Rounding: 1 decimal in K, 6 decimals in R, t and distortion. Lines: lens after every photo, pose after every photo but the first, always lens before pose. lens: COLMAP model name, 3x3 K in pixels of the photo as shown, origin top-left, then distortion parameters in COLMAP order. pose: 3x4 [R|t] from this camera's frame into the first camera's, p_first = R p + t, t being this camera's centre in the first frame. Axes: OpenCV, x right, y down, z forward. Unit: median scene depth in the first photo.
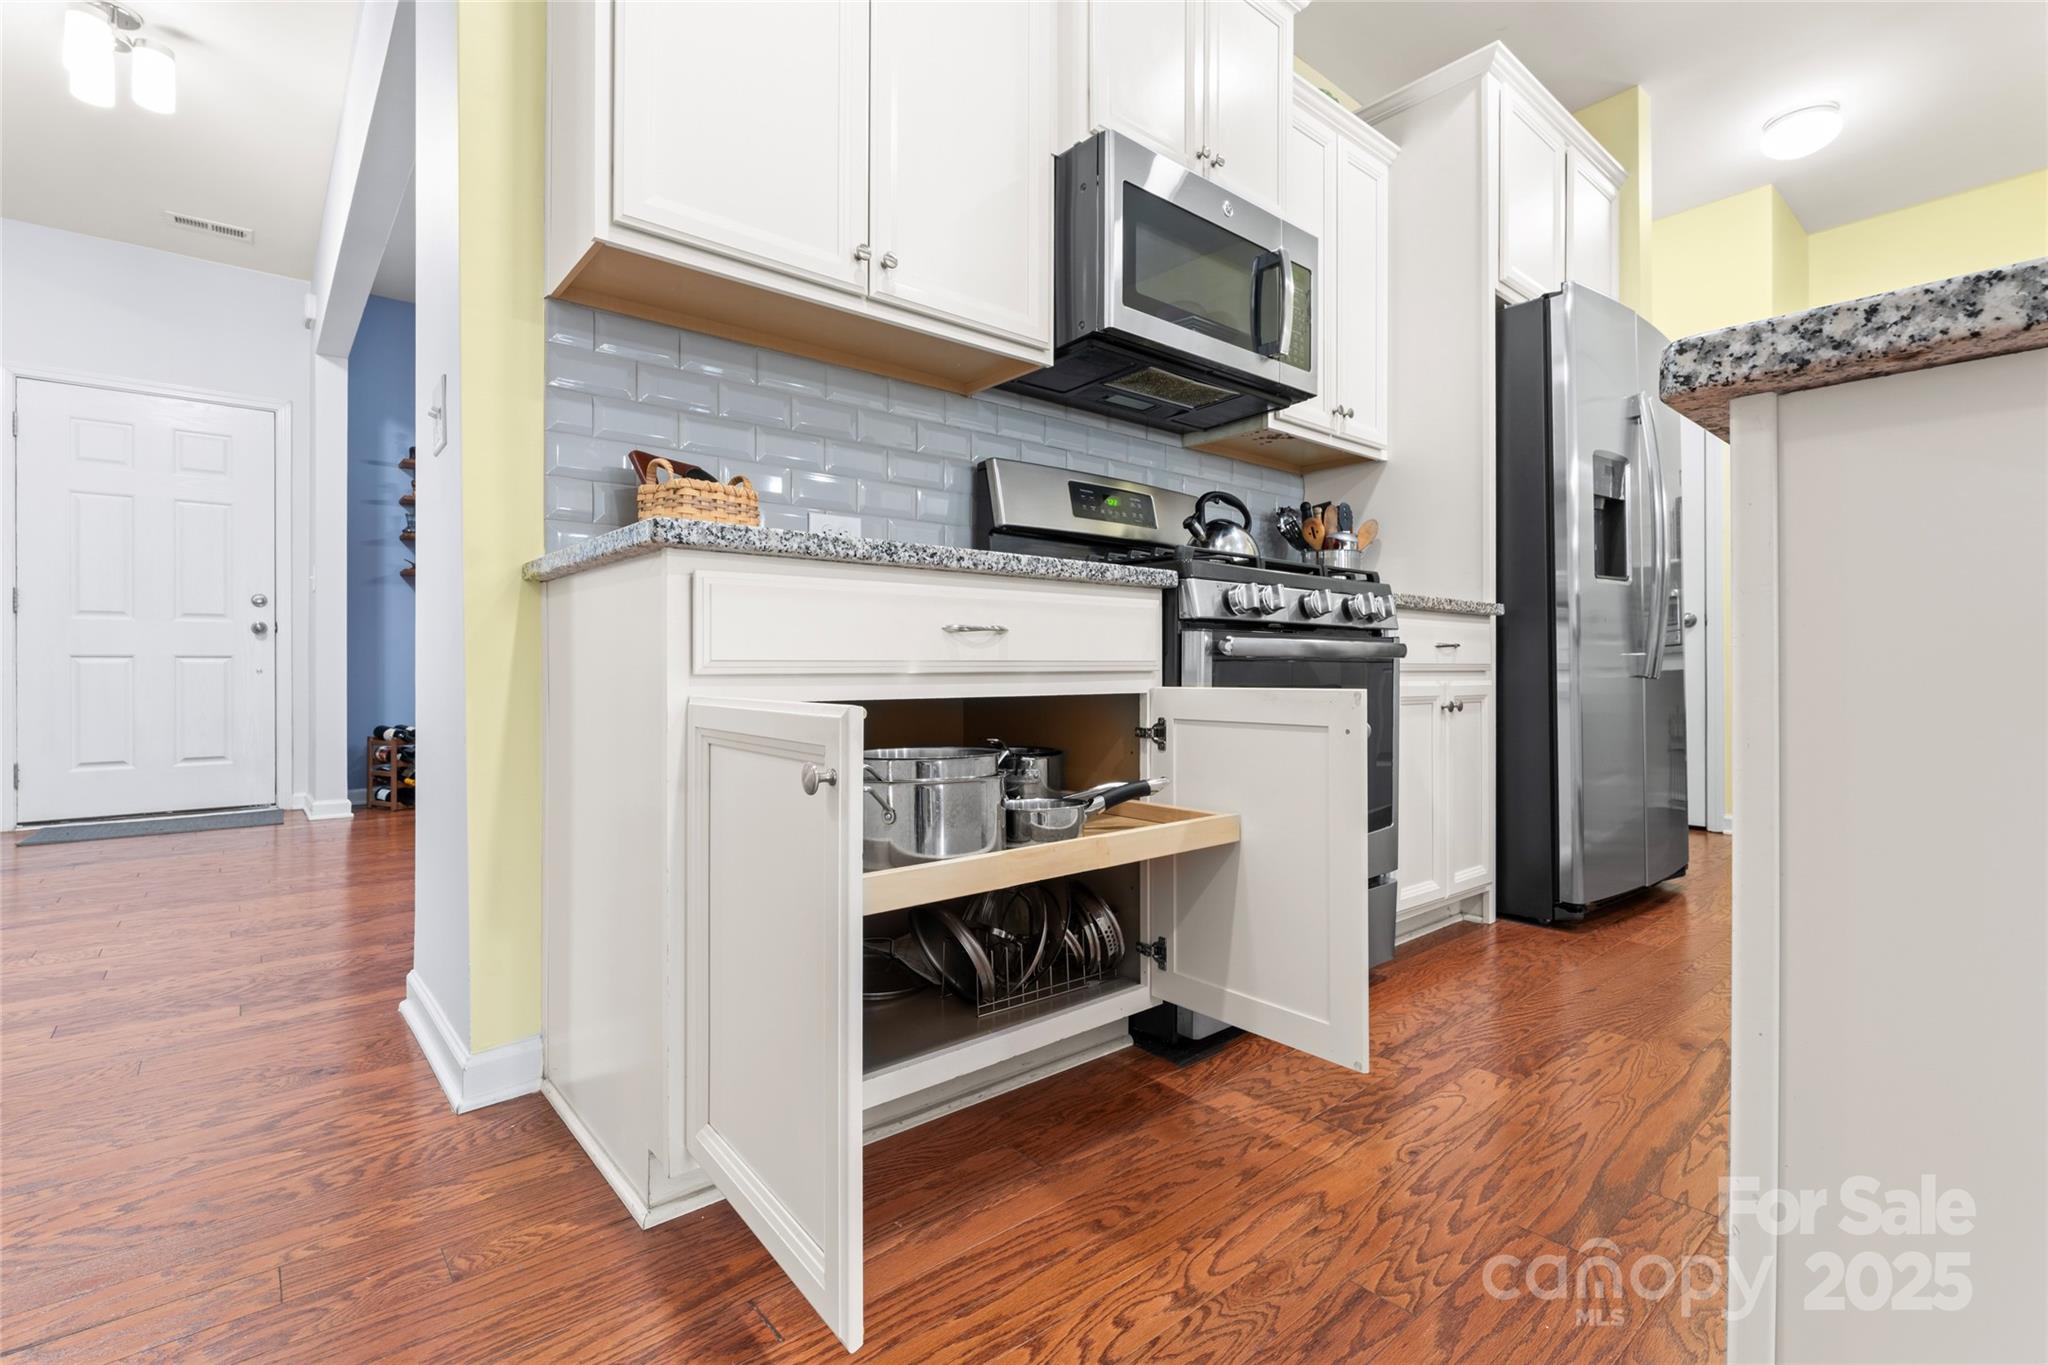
lens RADIAL K [[930.2, 0, 1029.3], [0, 930.2, 677.1], [0, 0, 1]] dist [-0.004022, 0.000820]
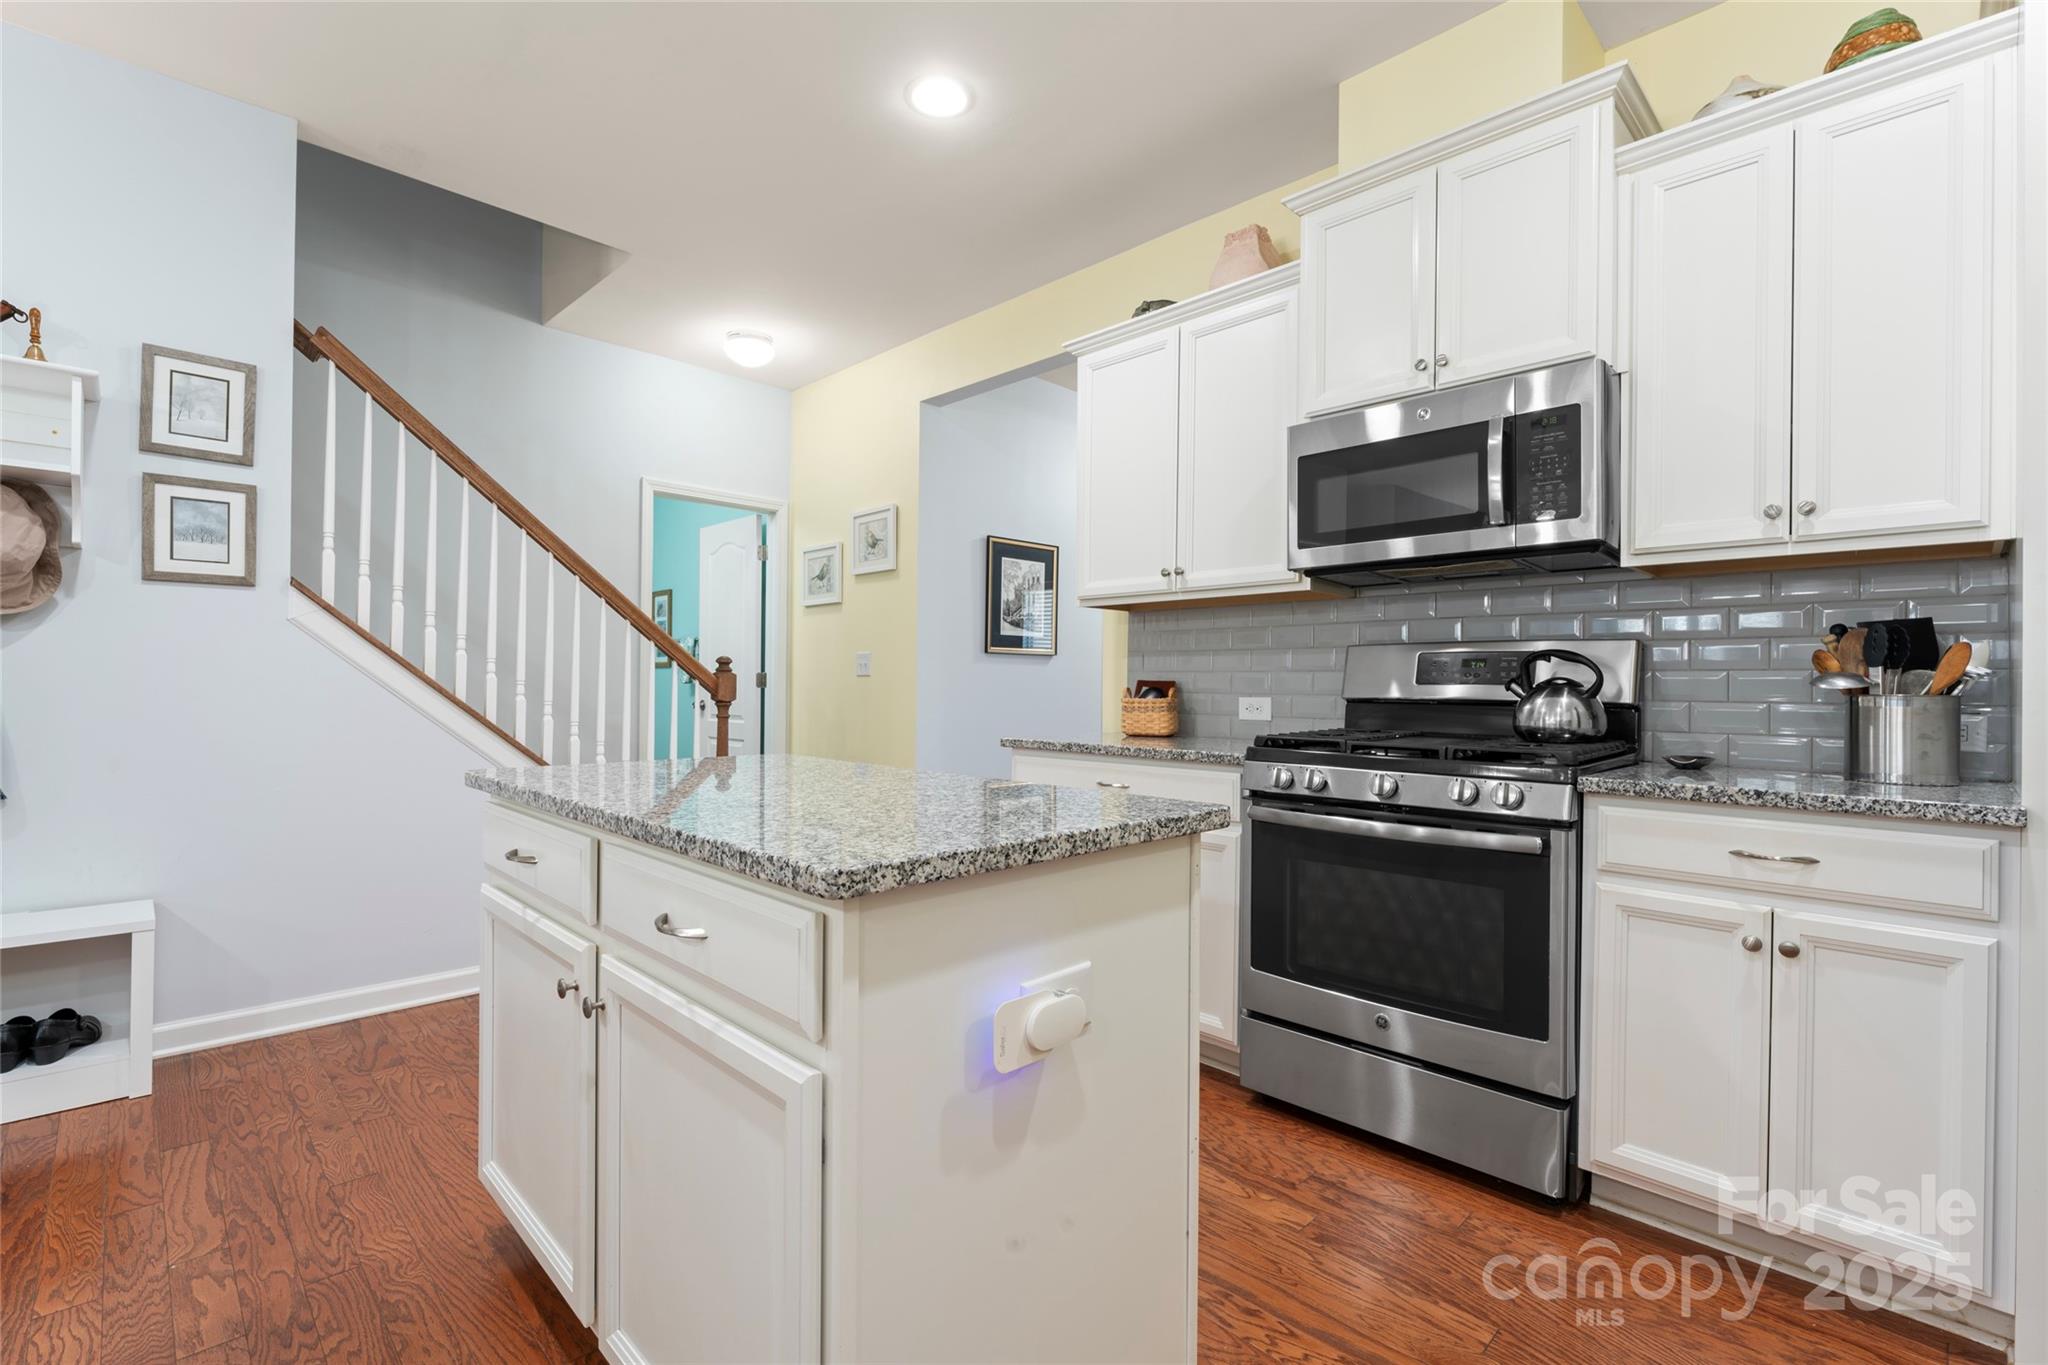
lens RADIAL K [[930.2, 0, 1036.5], [0, 930.2, 676.2], [0, 0, 1]] dist [-0.004022, 0.000820]
pose [[0.075784, -0.002789, -0.997120, 1.508837], [-0.015806, 0.999867, -0.003998, -0.224003], [0.996999, 0.016064, 0.075730, 0.526294]]
